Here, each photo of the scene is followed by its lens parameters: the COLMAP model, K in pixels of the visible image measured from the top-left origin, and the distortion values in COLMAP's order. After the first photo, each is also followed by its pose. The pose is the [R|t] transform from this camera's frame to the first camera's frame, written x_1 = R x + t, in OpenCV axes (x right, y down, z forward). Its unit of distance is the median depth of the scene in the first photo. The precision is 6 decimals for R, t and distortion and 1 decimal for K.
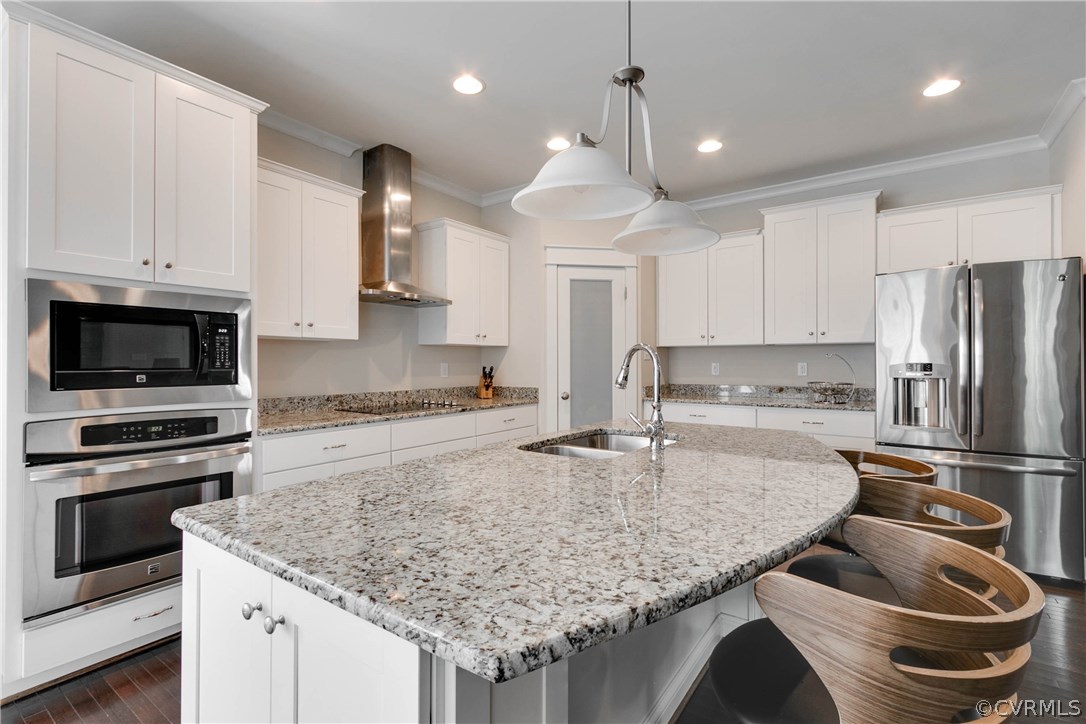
lens RADIAL K [[497.9, 0, 541.6], [0, 497.9, 360.7], [0, 0, 1]] dist [-0.001433, 0.000609]
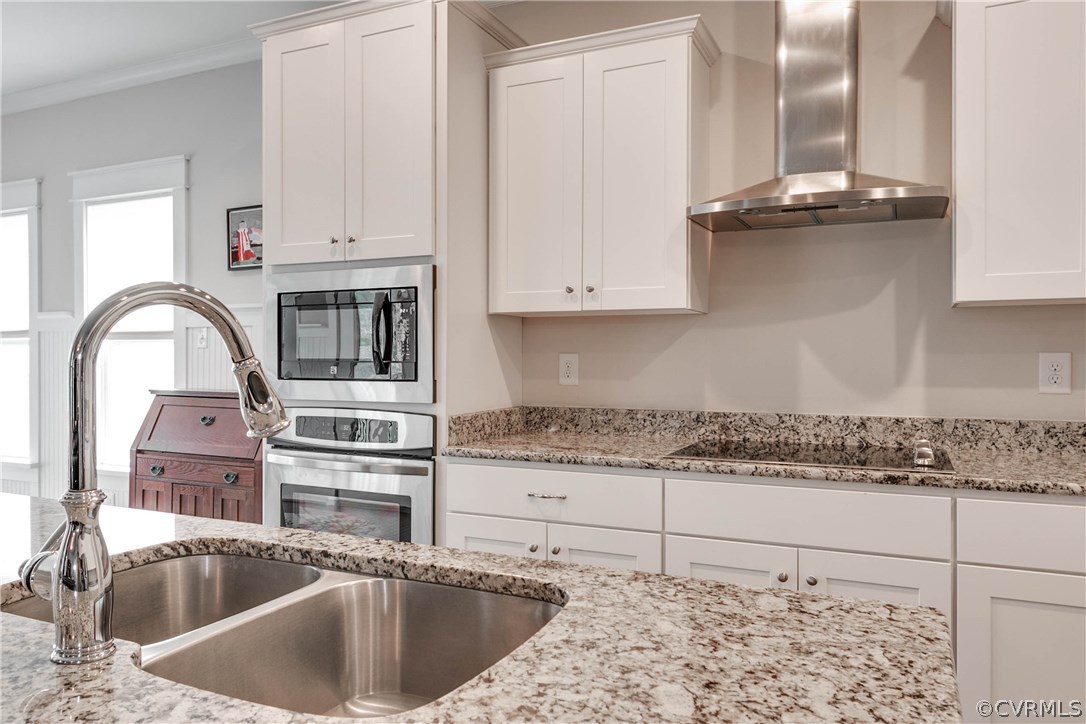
lens RADIAL K [[796.1, 0, 535.9], [0, 796.1, 360.8], [0, 0, 1]] dist [0.010904, 0.003593]
pose [[0.158124, 0.007773, -0.987389, 0.392028], [0.004083, 0.999955, 0.008526, 0.004700], [0.987411, -0.005380, 0.158086, 0.654148]]
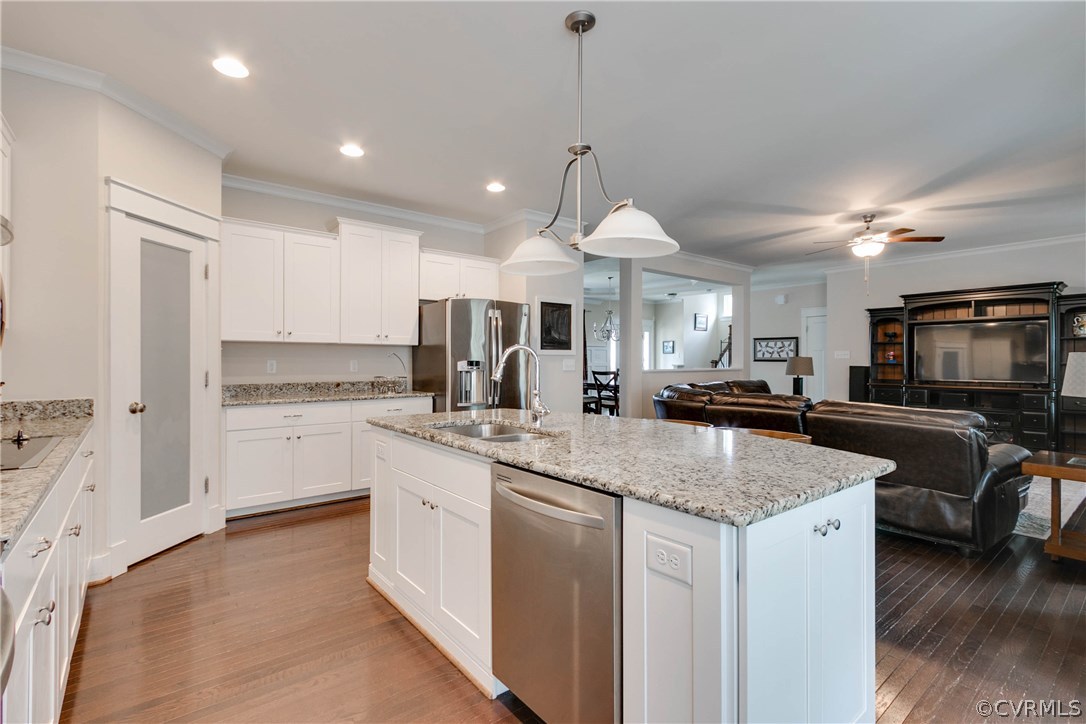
lens RADIAL K [[497.9, 0, 526.2], [0, 497.9, 359.3], [0, 0, 1]] dist [-0.001433, 0.000609]
pose [[0.288352, 0.004243, 0.957515, -0.554598], [-0.007455, 0.999970, -0.002186, 0.001780], [-0.957495, -0.006508, 0.288375, 0.358623]]
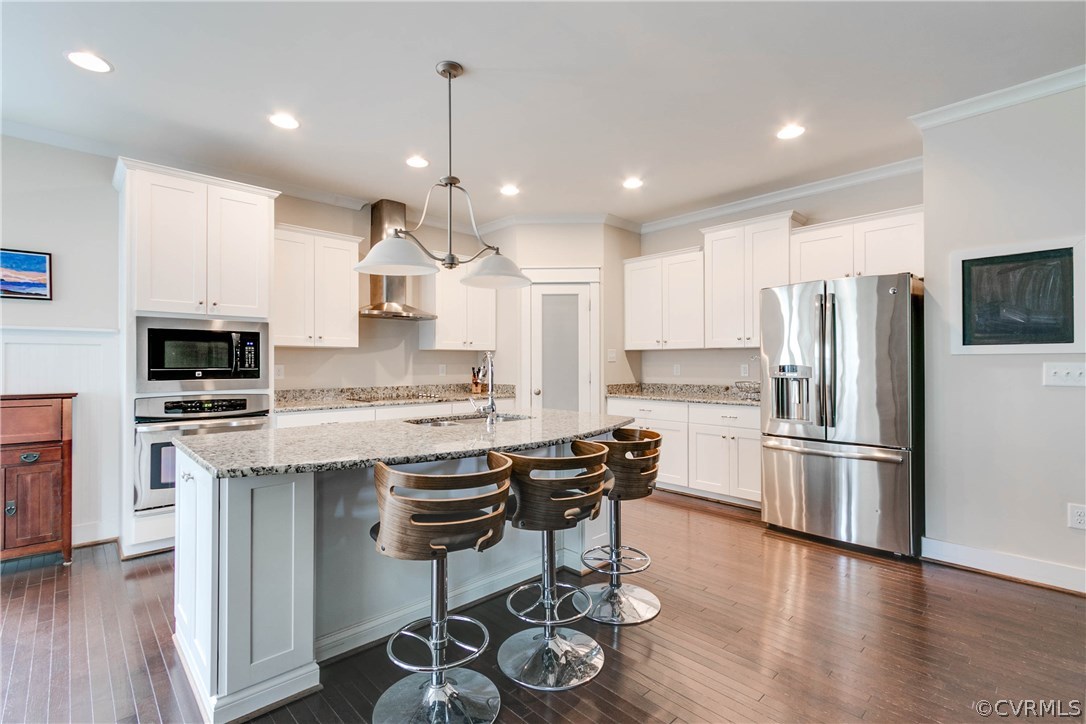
lens RADIAL K [[497.9, 0, 539.6], [0, 497.9, 364.8], [0, 0, 1]] dist [-0.001433, 0.000609]
pose [[0.980561, 0.001504, -0.196207, 0.355447], [-0.000189, 0.999977, 0.006719, -0.003301], [0.196212, -0.006552, 0.980540, -0.222191]]
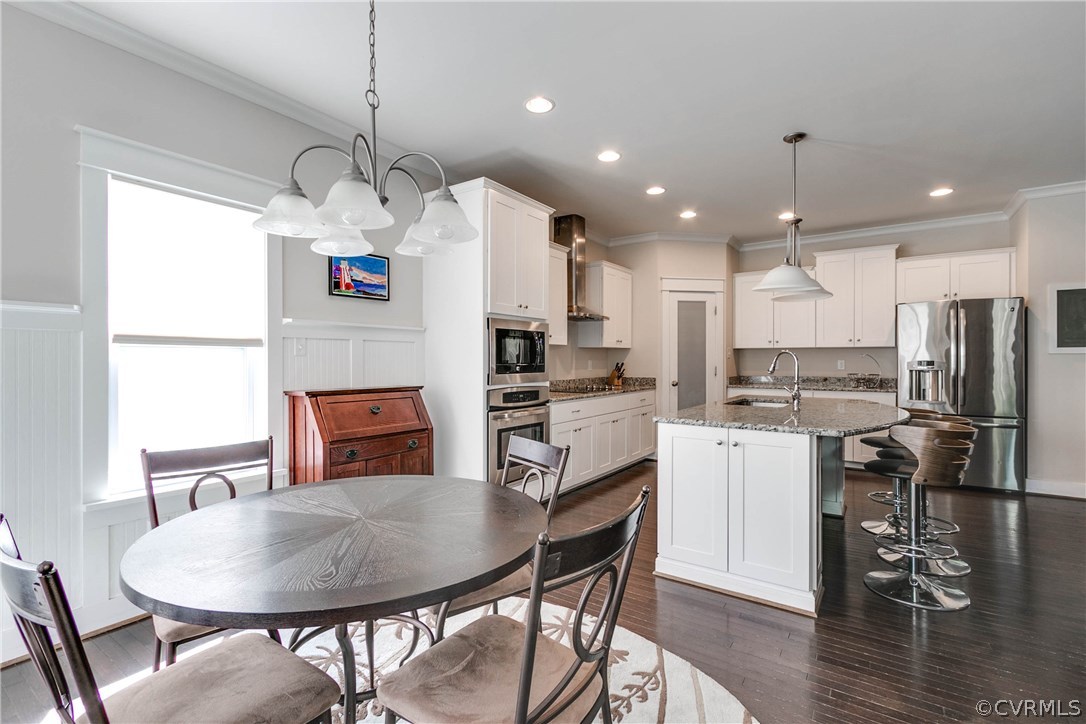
lens RADIAL K [[497.9, 0, 541.8], [0, 497.9, 361.8], [0, 0, 1]] dist [-0.001433, 0.000609]
pose [[0.999899, 0.000856, 0.014153, -0.430460], [-0.000979, 0.999962, 0.008701, -0.003604], [-0.014145, -0.008714, 0.999862, -0.501989]]
